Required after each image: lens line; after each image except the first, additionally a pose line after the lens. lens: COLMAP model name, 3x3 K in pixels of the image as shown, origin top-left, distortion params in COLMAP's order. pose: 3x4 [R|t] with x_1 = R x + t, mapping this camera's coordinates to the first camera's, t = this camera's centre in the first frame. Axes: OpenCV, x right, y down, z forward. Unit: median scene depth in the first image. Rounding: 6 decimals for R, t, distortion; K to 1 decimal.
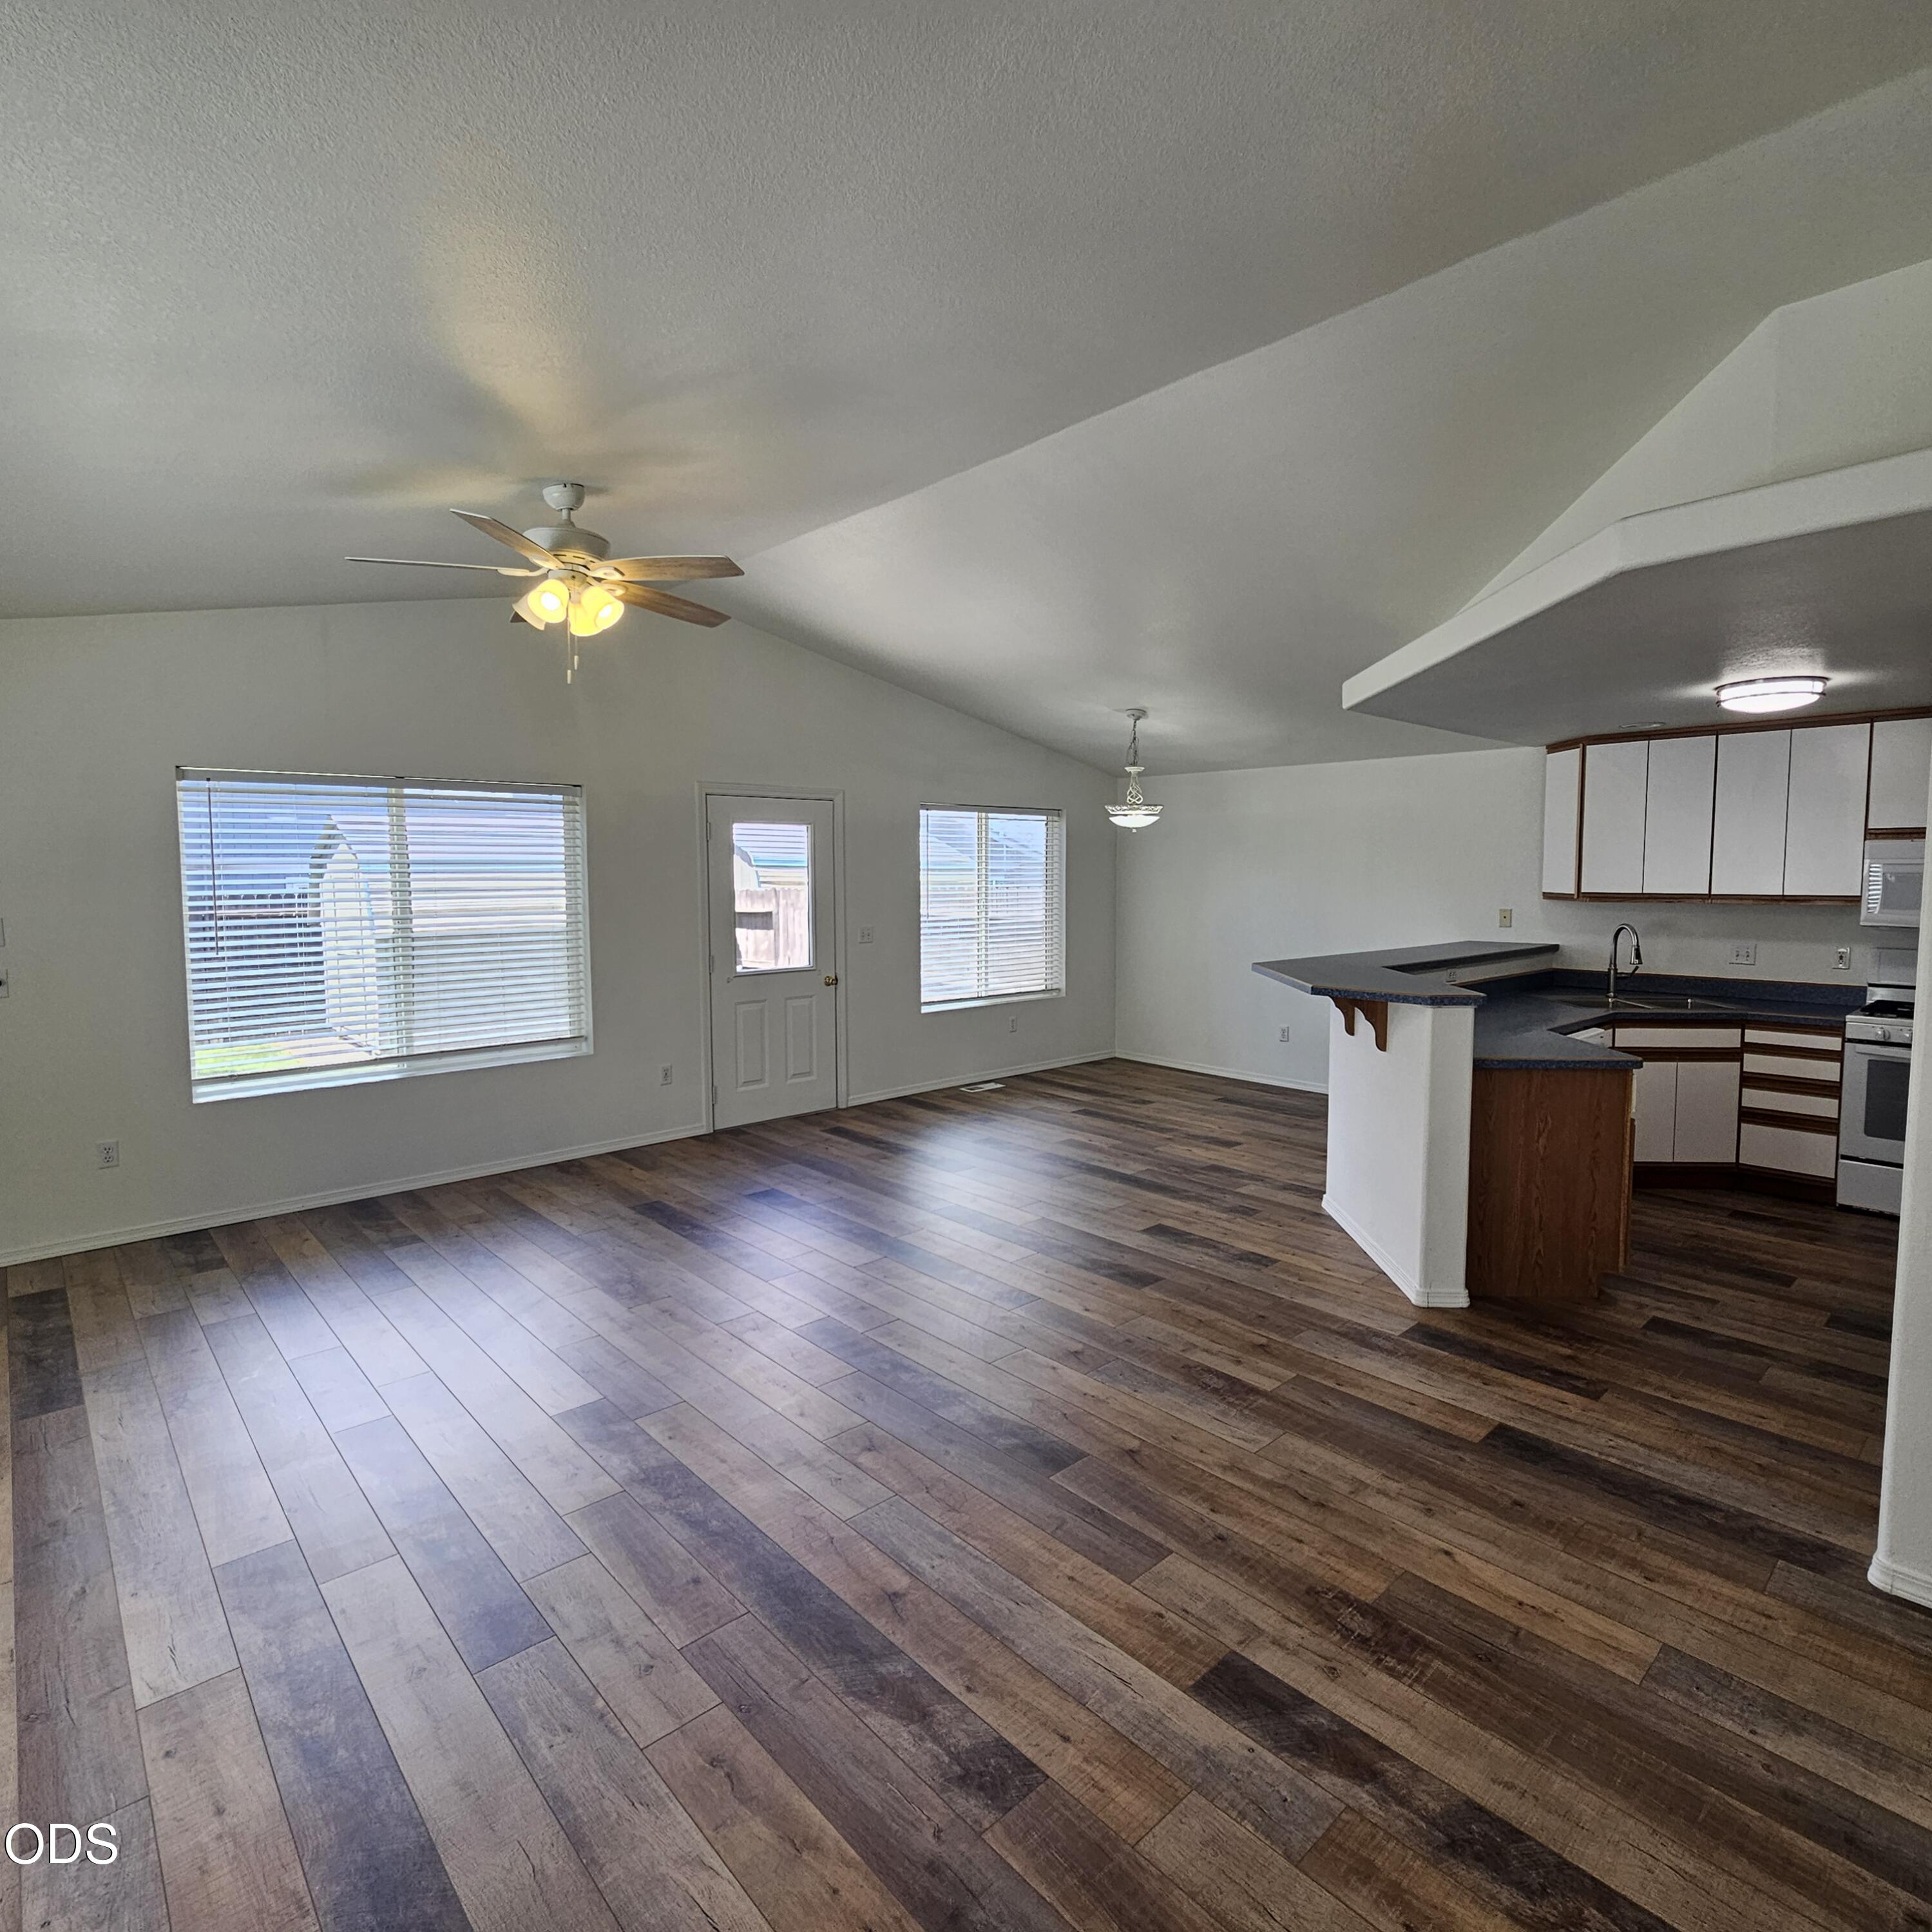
lens RADIAL K [[1055.3, 0, 962.3], [0, 1055.3, 947.0], [0, 0, 1]] dist [-0.000002, 0.000468]
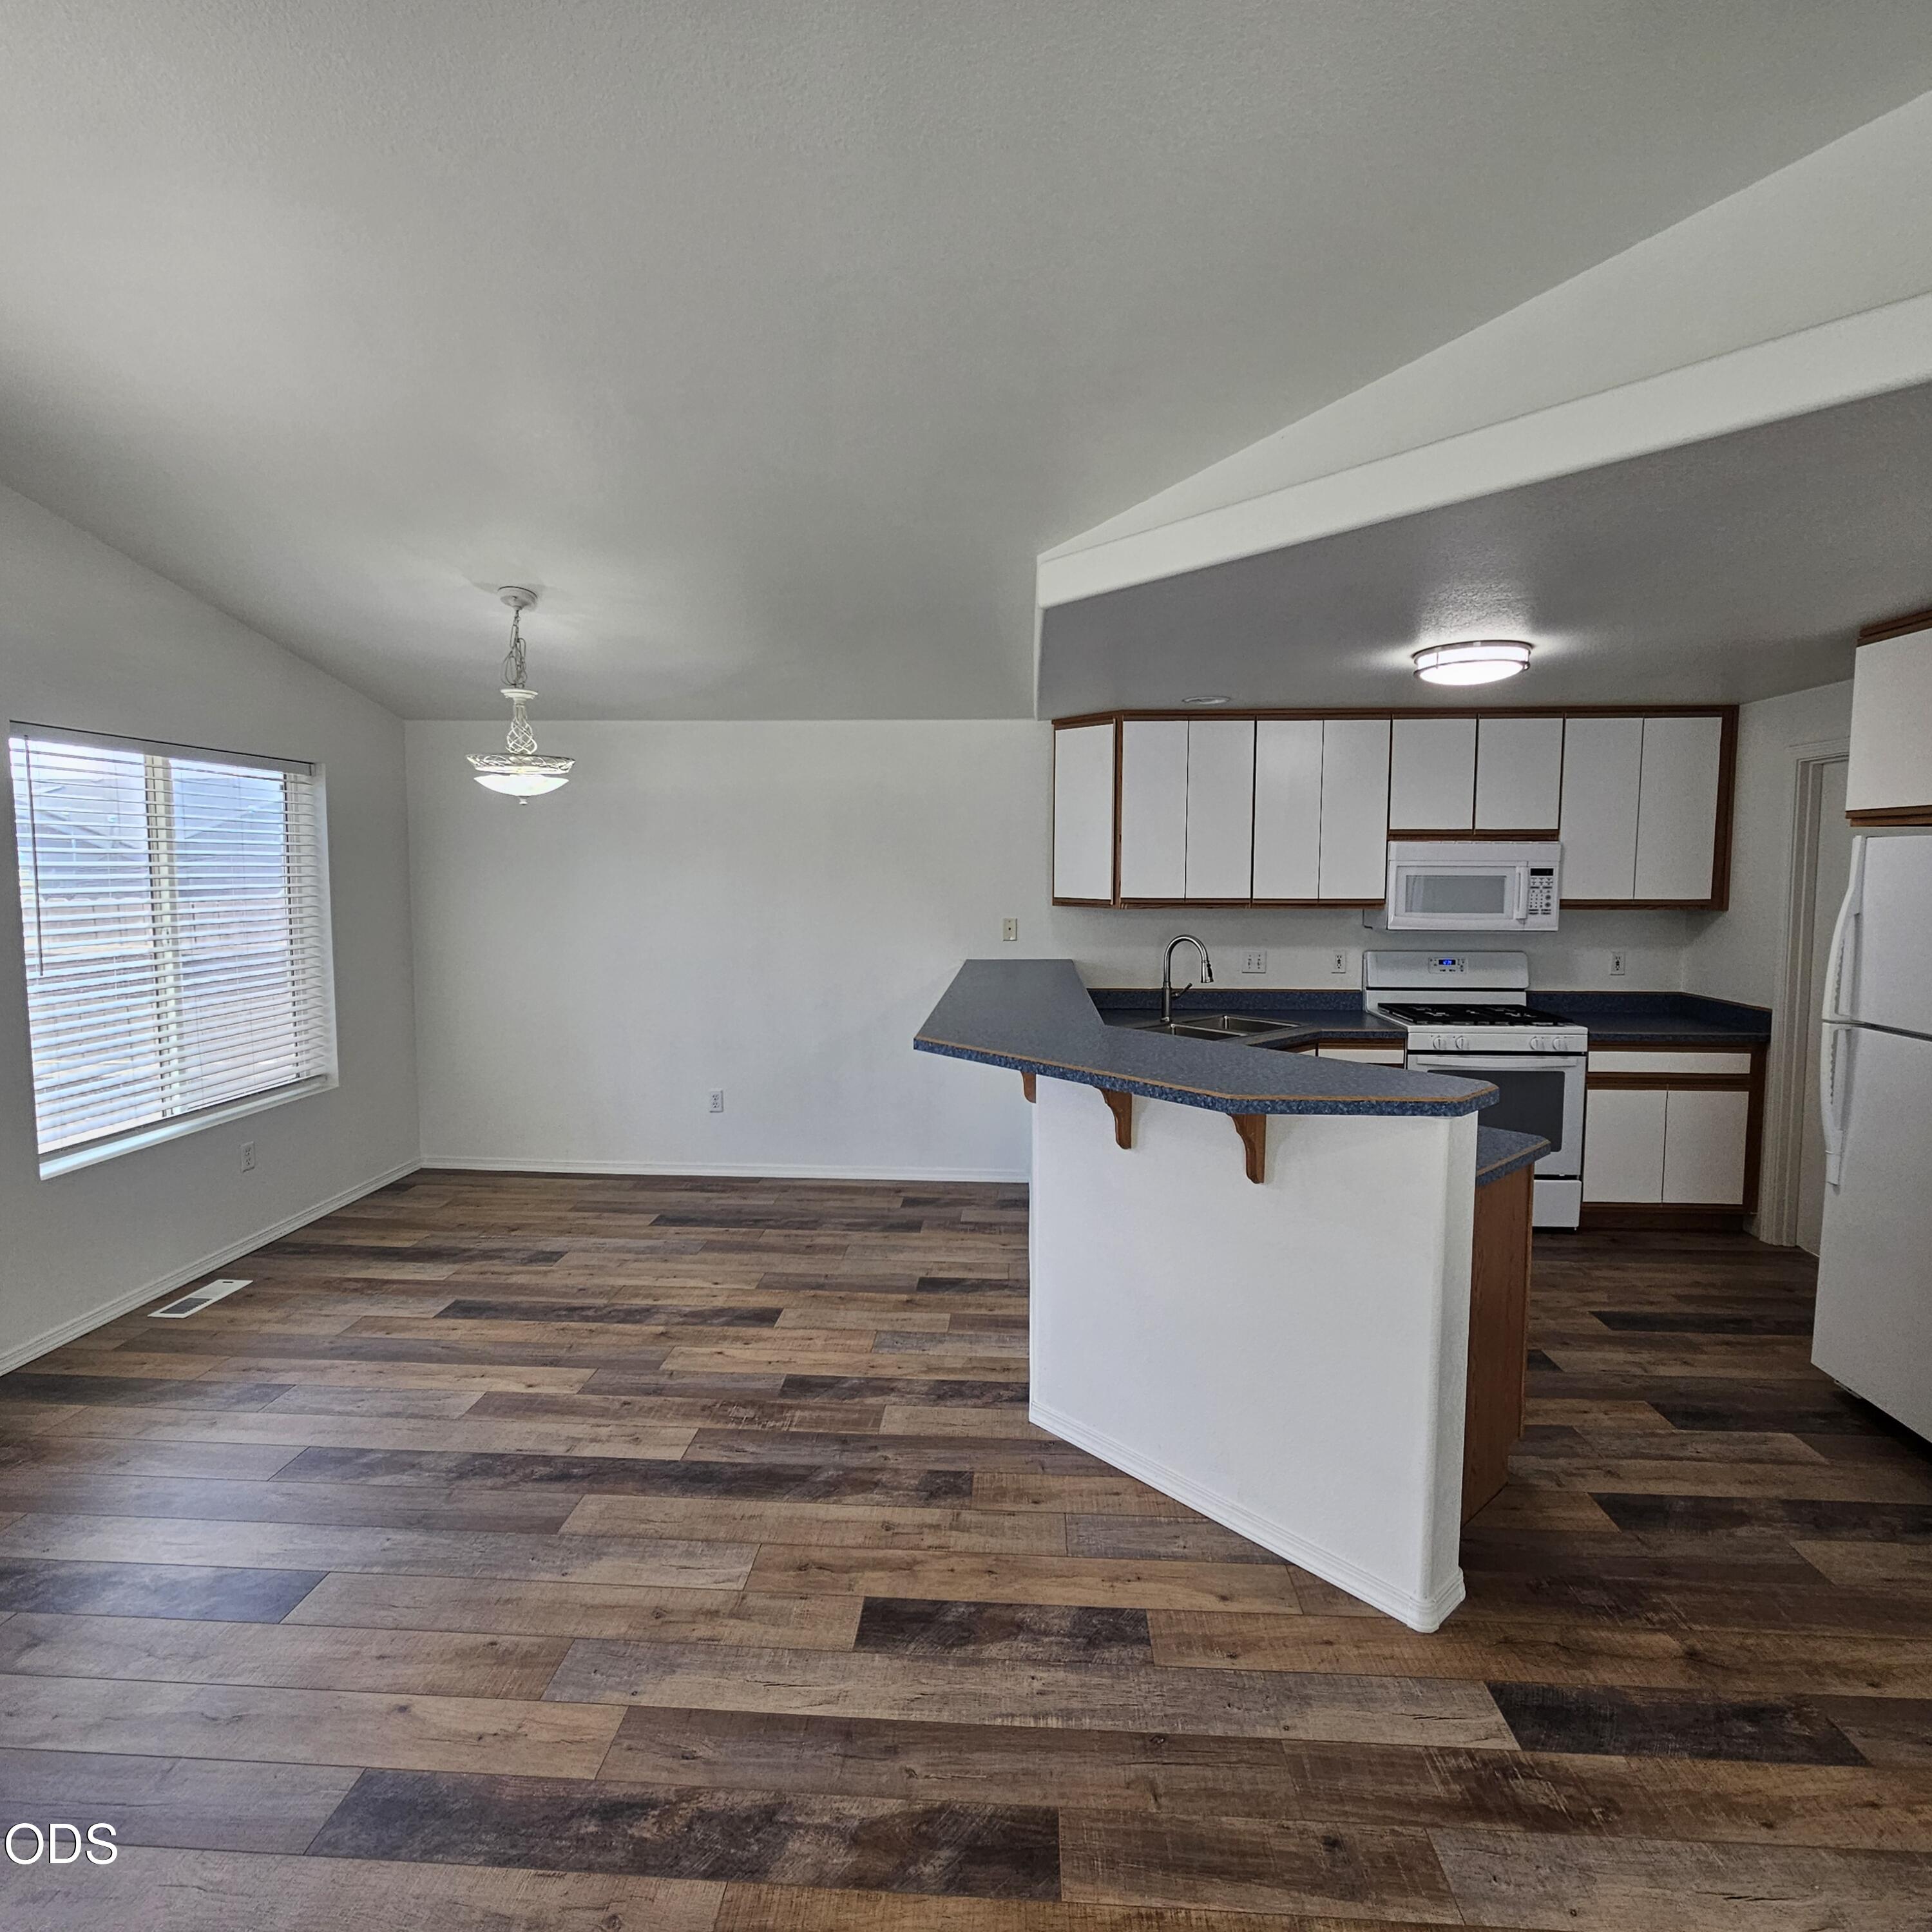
lens RADIAL K [[1055.3, 0, 962.3], [0, 1055.3, 947.0], [0, 0, 1]] dist [-0.000002, 0.000468]
pose [[0.712720, -0.049758, 0.699682, -0.097096], [0.047643, 0.998611, 0.022487, -0.042674], [-0.699829, 0.017308, 0.714101, 0.554883]]
